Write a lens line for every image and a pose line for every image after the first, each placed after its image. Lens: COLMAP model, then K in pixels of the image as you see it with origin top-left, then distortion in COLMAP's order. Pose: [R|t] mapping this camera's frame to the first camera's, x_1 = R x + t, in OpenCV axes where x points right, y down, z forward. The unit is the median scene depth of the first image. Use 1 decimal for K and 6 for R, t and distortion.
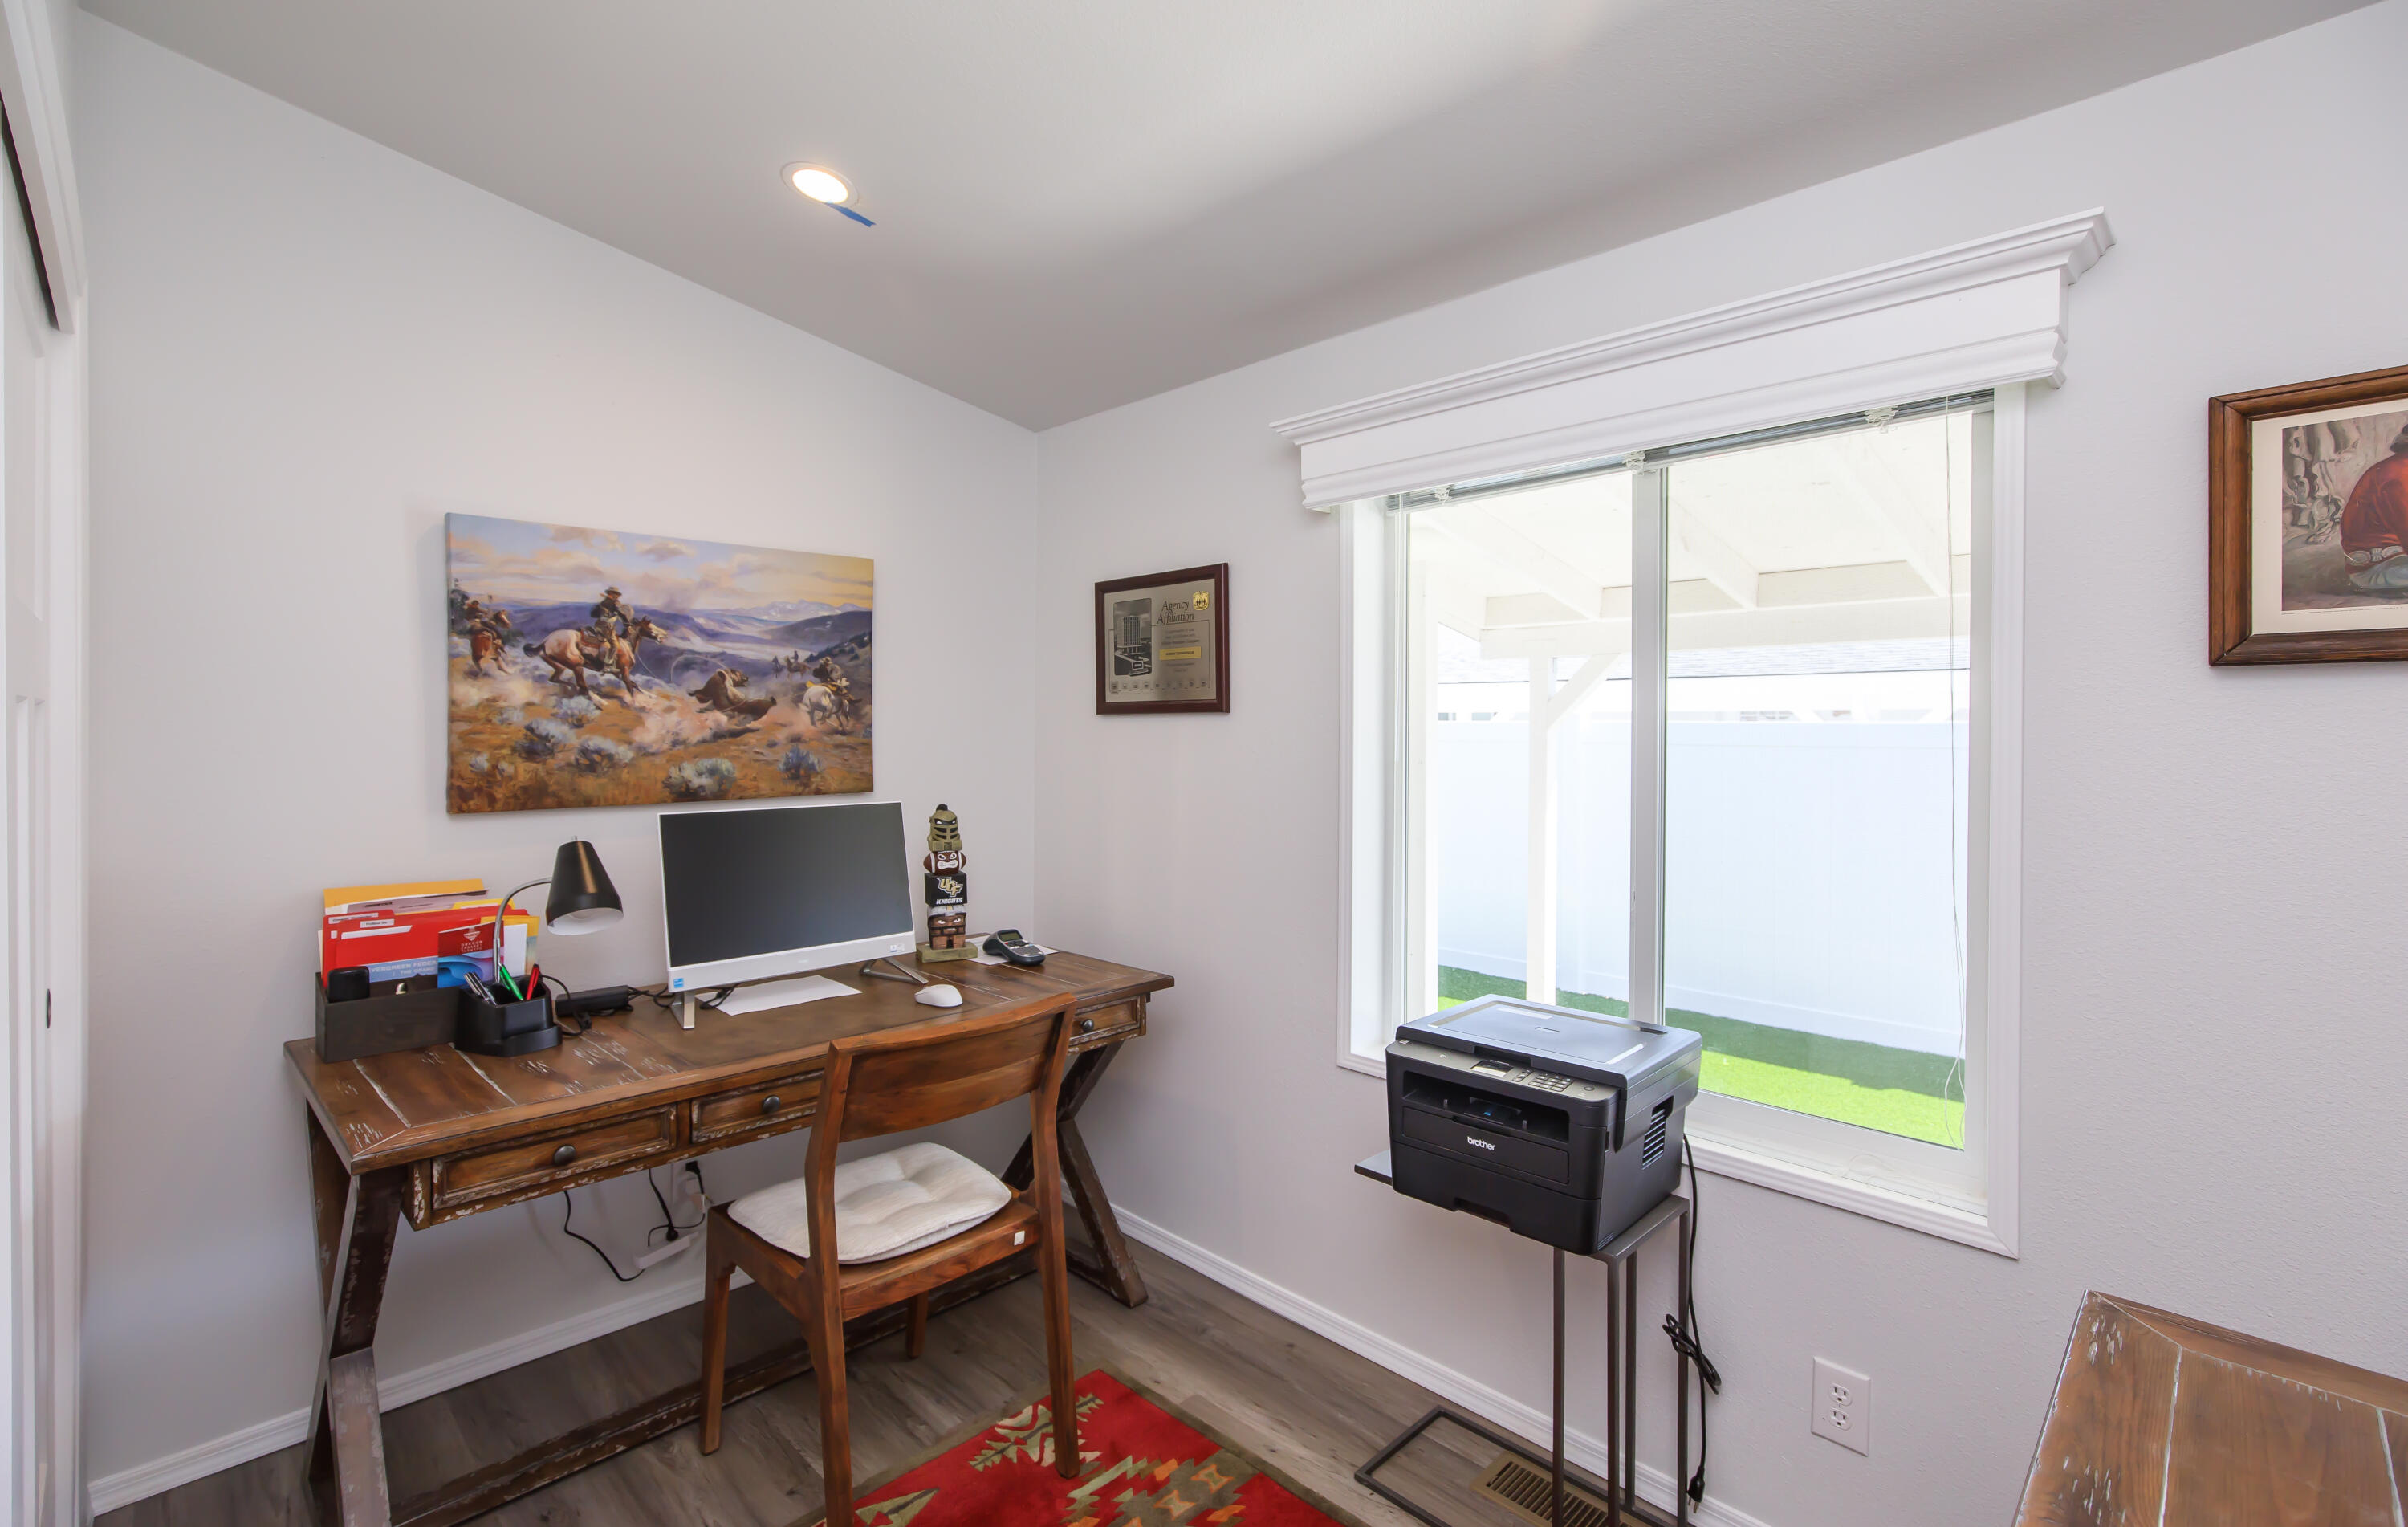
lens RADIAL K [[1071.3, 0, 1212.5], [0, 1071.3, 740.8], [0, 0, 1]] dist [-0.000303, 0.000849]
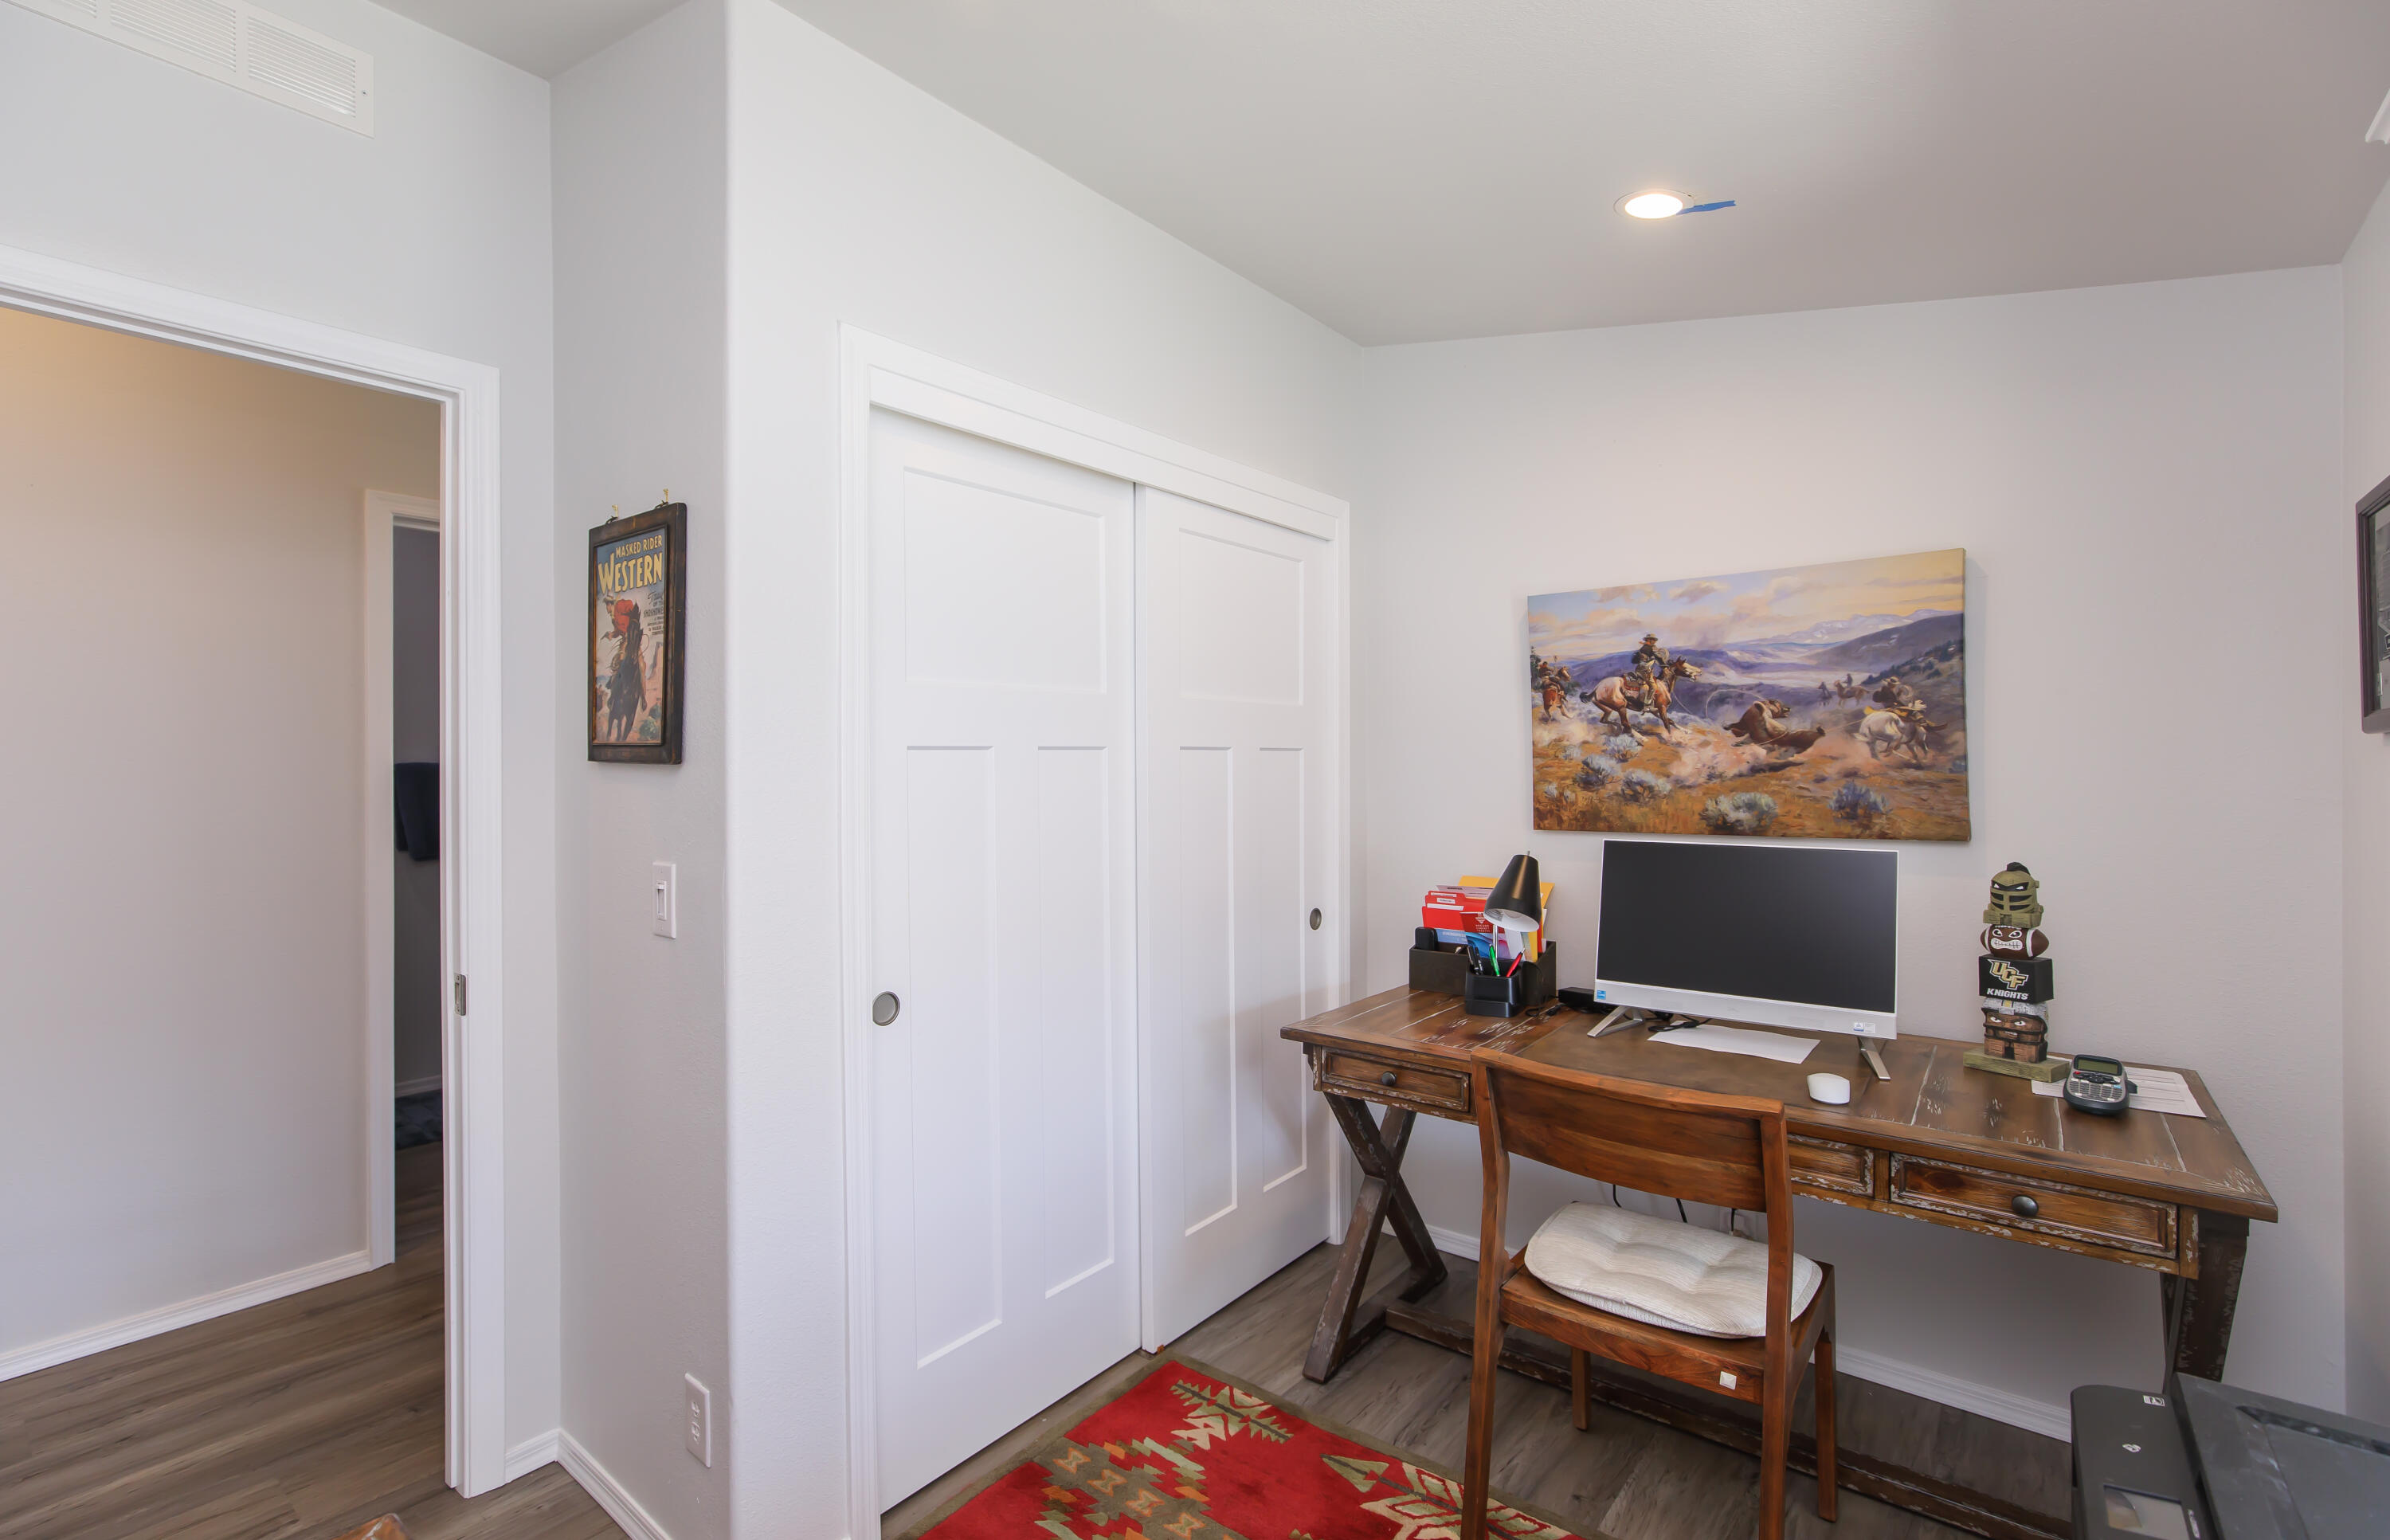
lens RADIAL K [[1085.6, 0, 1202.2], [0, 1085.6, 771.3], [0, 0, 1]] dist [-0.000257, 0.000007]
pose [[0.122816, 0.001695, -0.992428, 0.469505], [-0.009942, 0.999950, 0.000477, 0.001422], [0.992380, 0.009808, 0.122827, 0.391402]]
